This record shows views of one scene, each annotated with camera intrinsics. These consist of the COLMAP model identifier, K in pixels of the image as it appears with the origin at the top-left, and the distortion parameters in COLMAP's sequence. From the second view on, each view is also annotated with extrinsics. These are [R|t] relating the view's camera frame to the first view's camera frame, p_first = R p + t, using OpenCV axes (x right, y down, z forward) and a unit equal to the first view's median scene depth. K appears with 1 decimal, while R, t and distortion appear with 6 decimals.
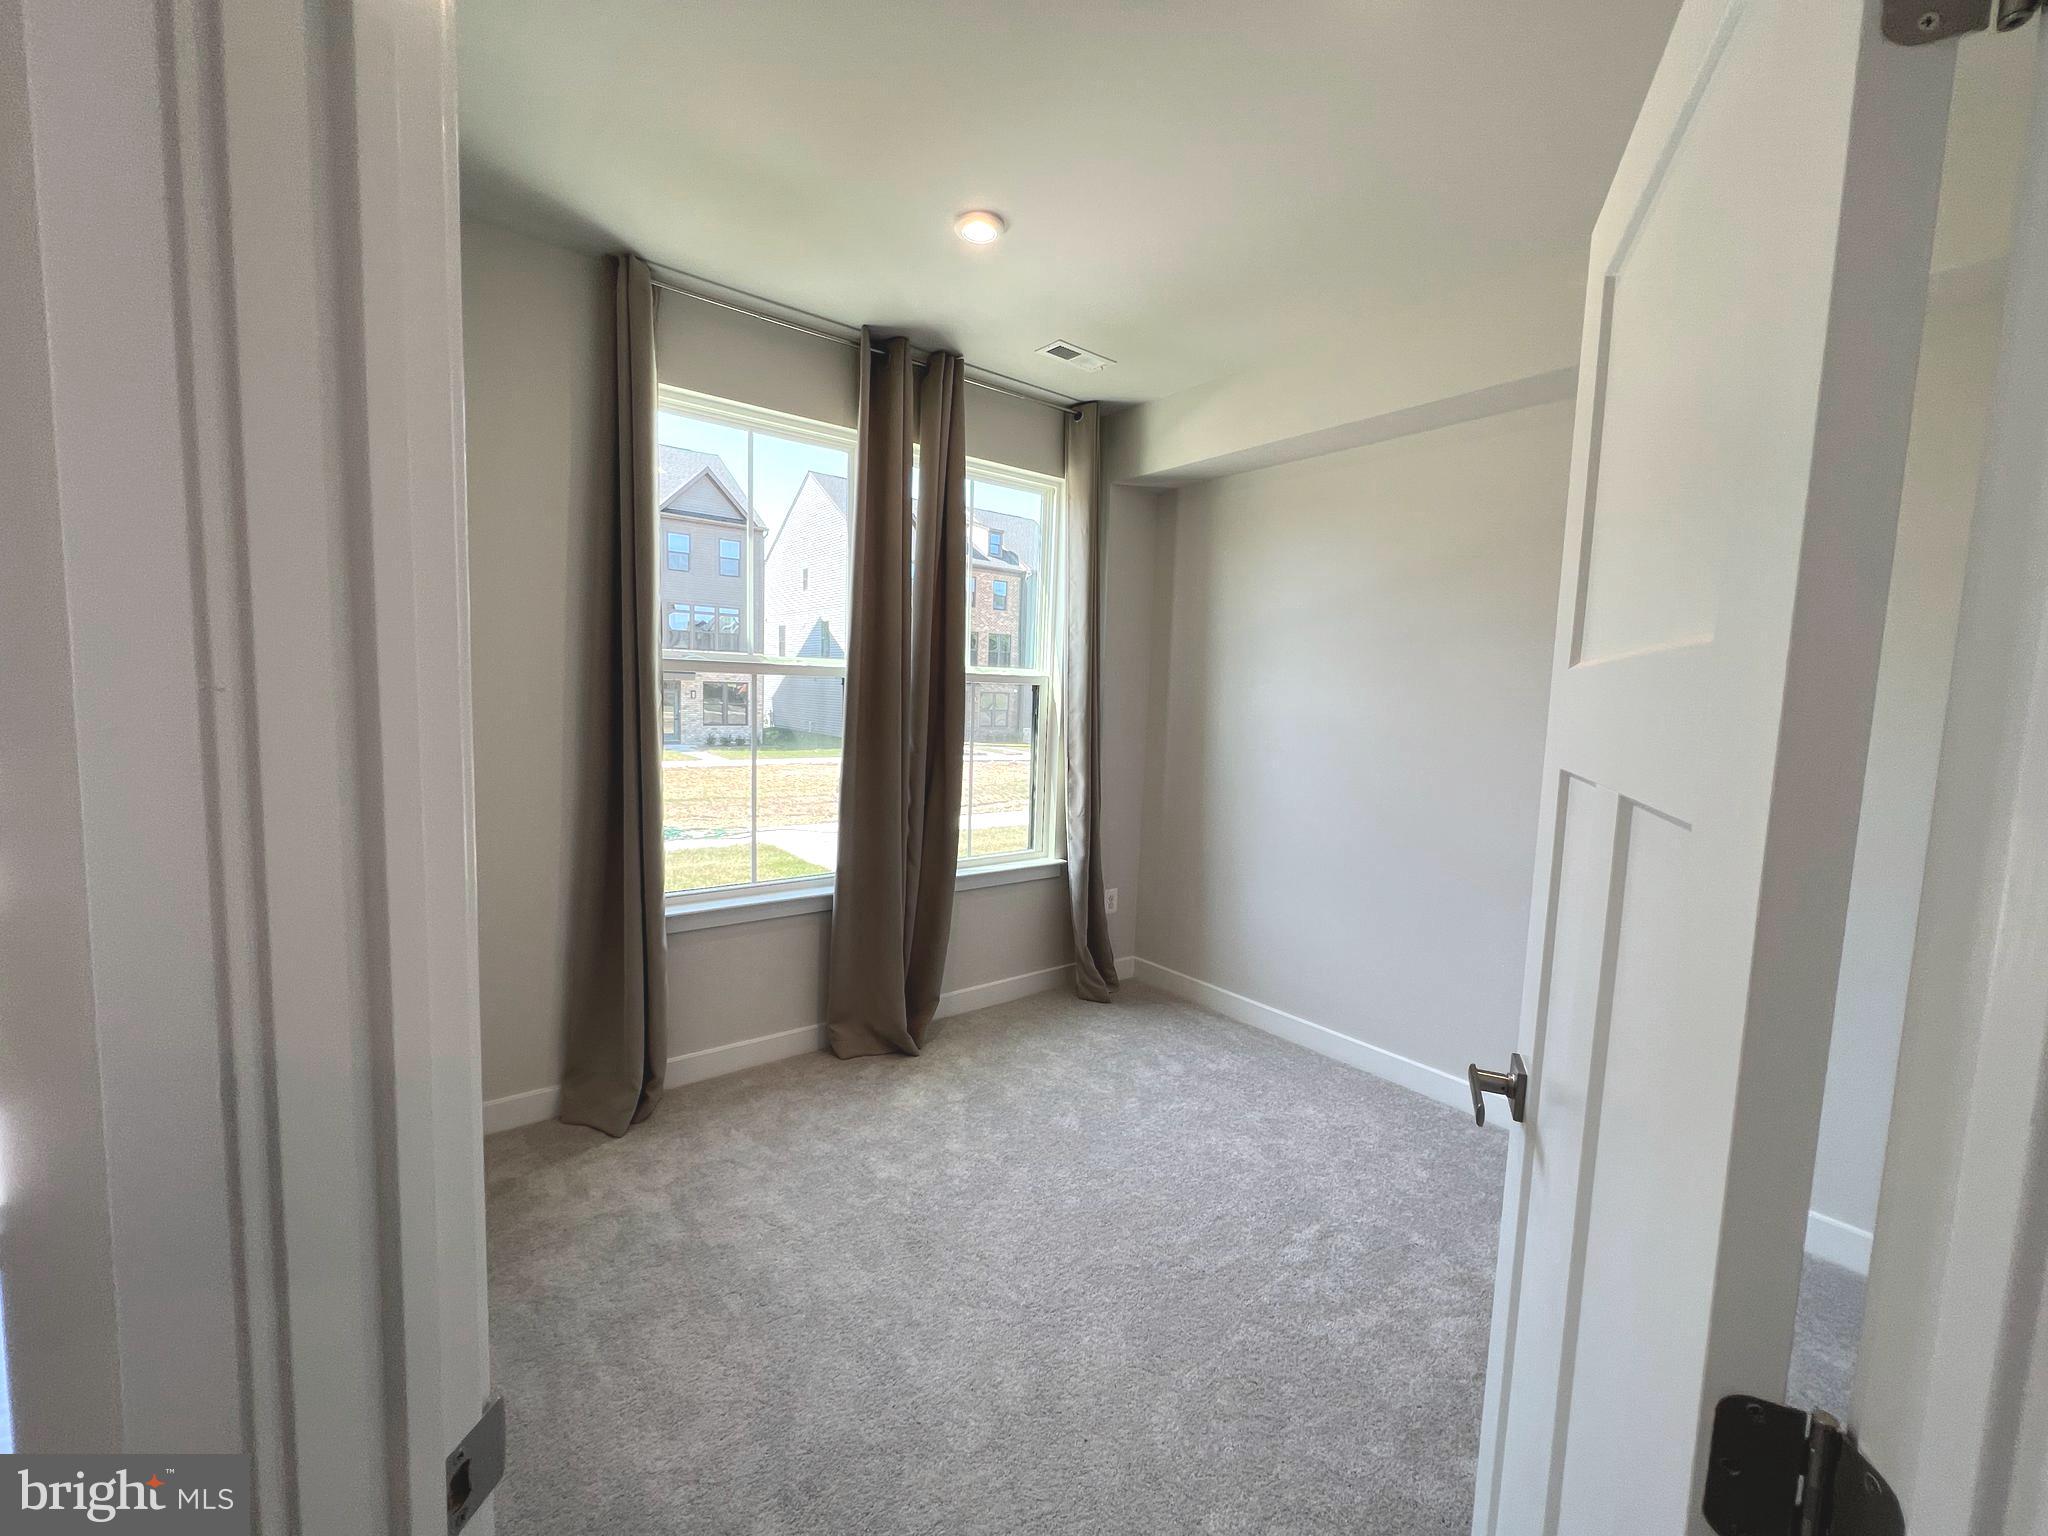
lens RADIAL K [[821.1, 0, 1024.3], [0, 821.1, 764.0], [0, 0, 1]] dist [-0.003144, 0.000702]
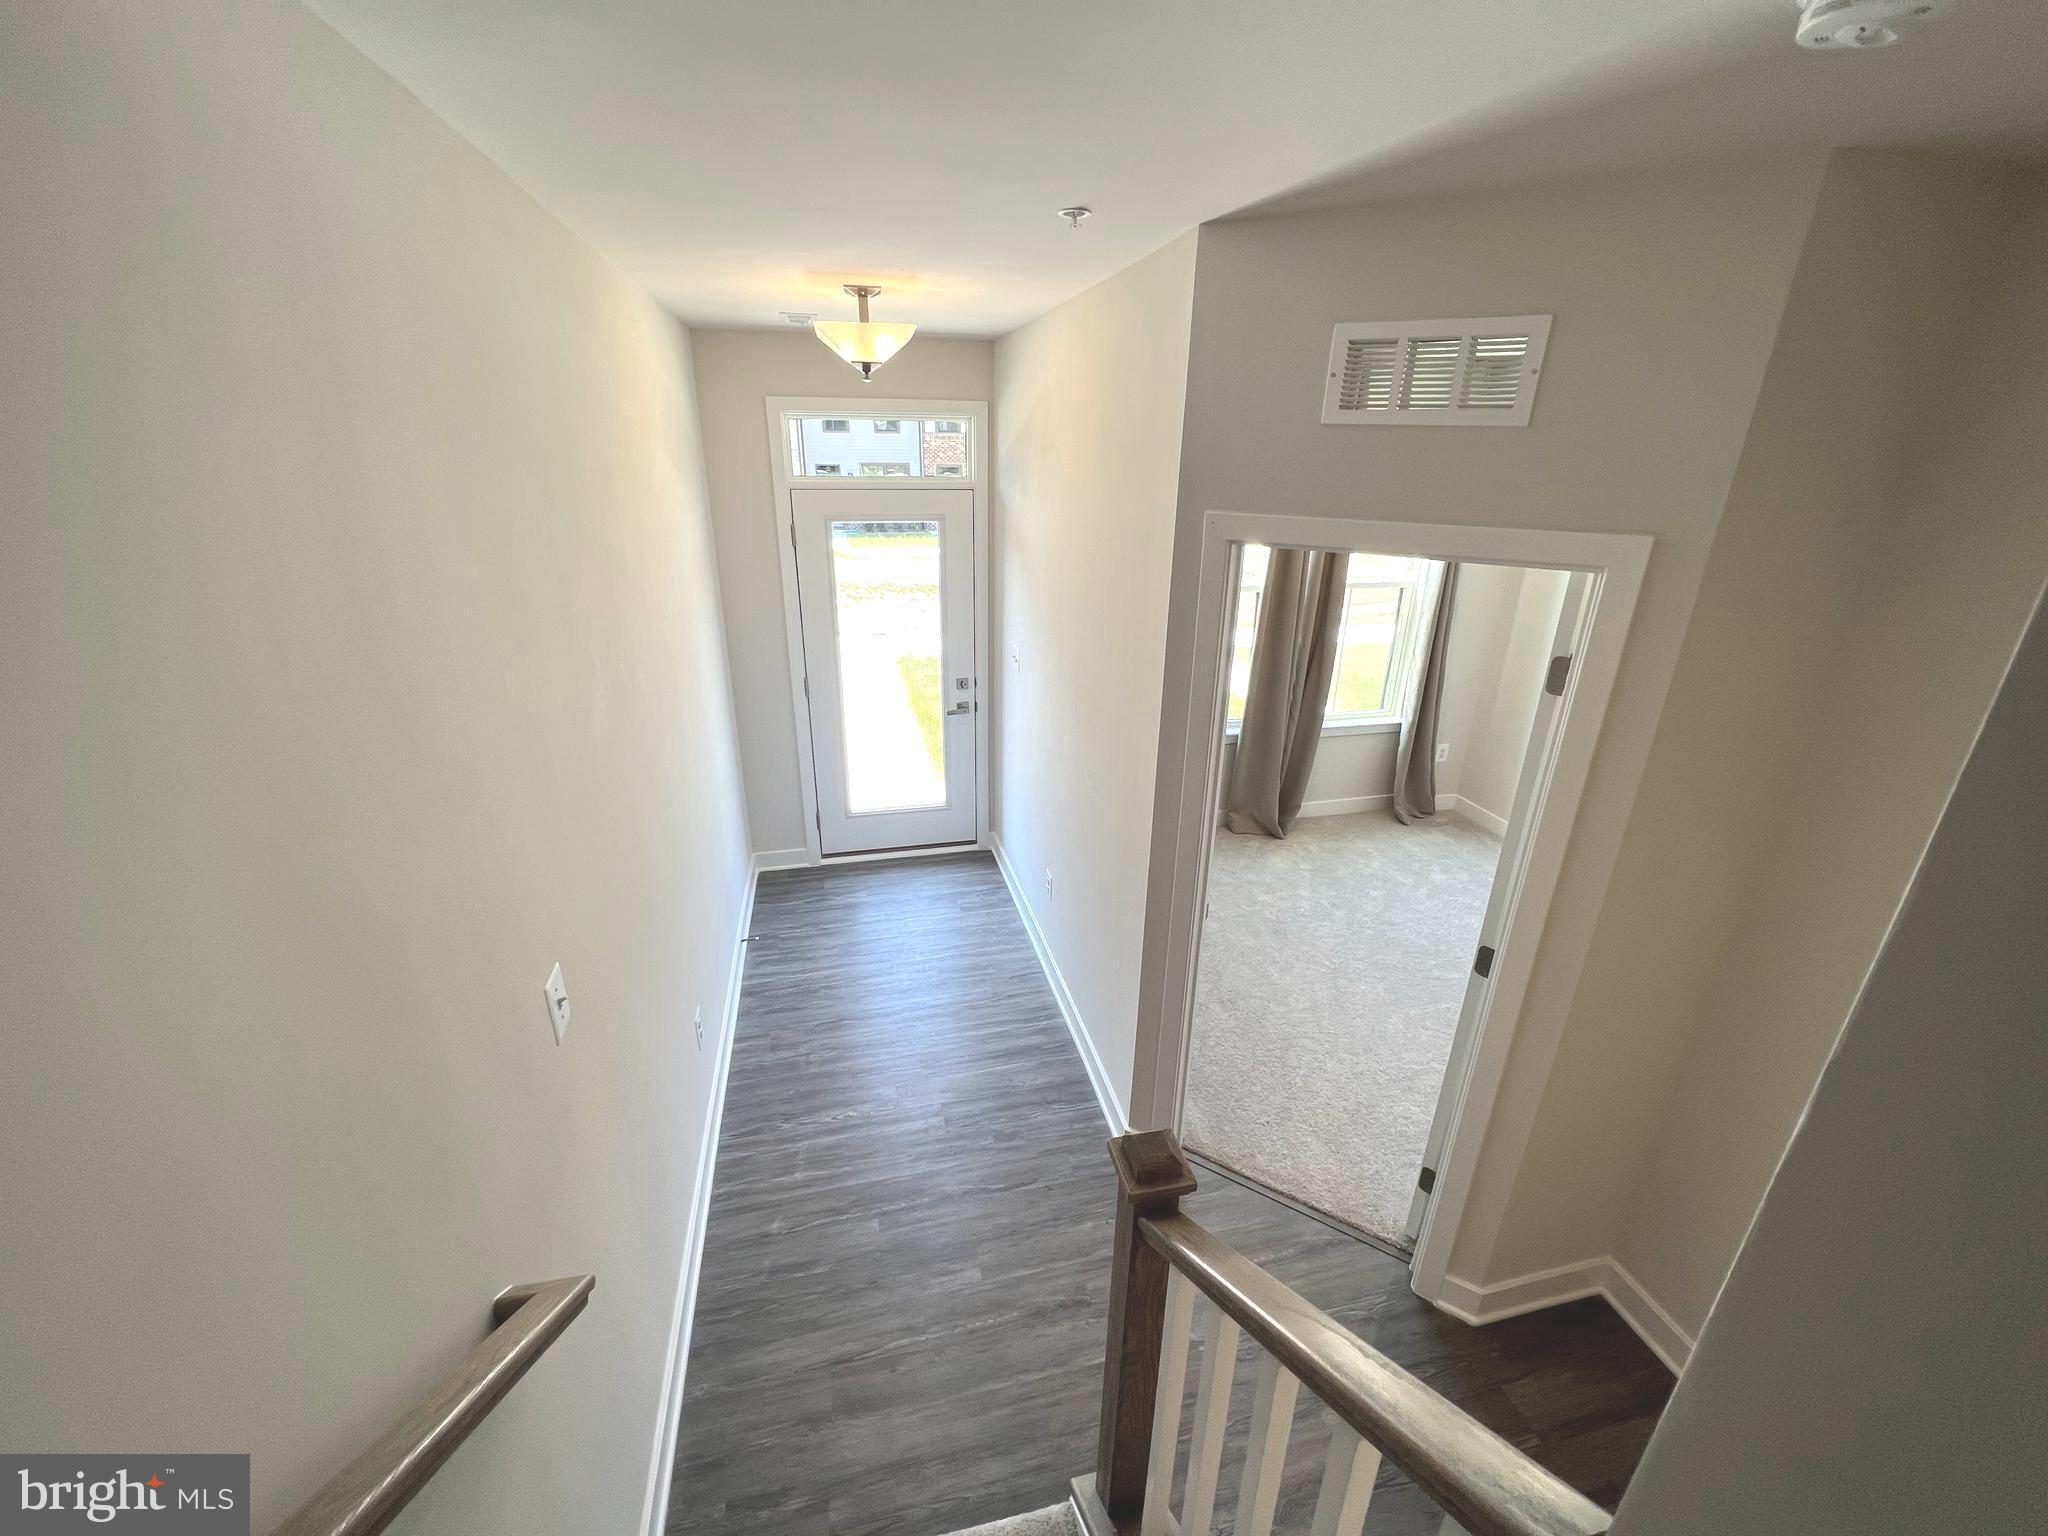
lens RADIAL K [[821.1, 0, 1024.3], [0, 821.1, 764.0], [0, 0, 1]] dist [-0.003144, 0.000702]
pose [[0.908517, 0.131123, -0.396742, 0.026017], [-0.018272, 0.961046, 0.275783, -0.210717], [0.417449, -0.243304, 0.875523, -0.557636]]
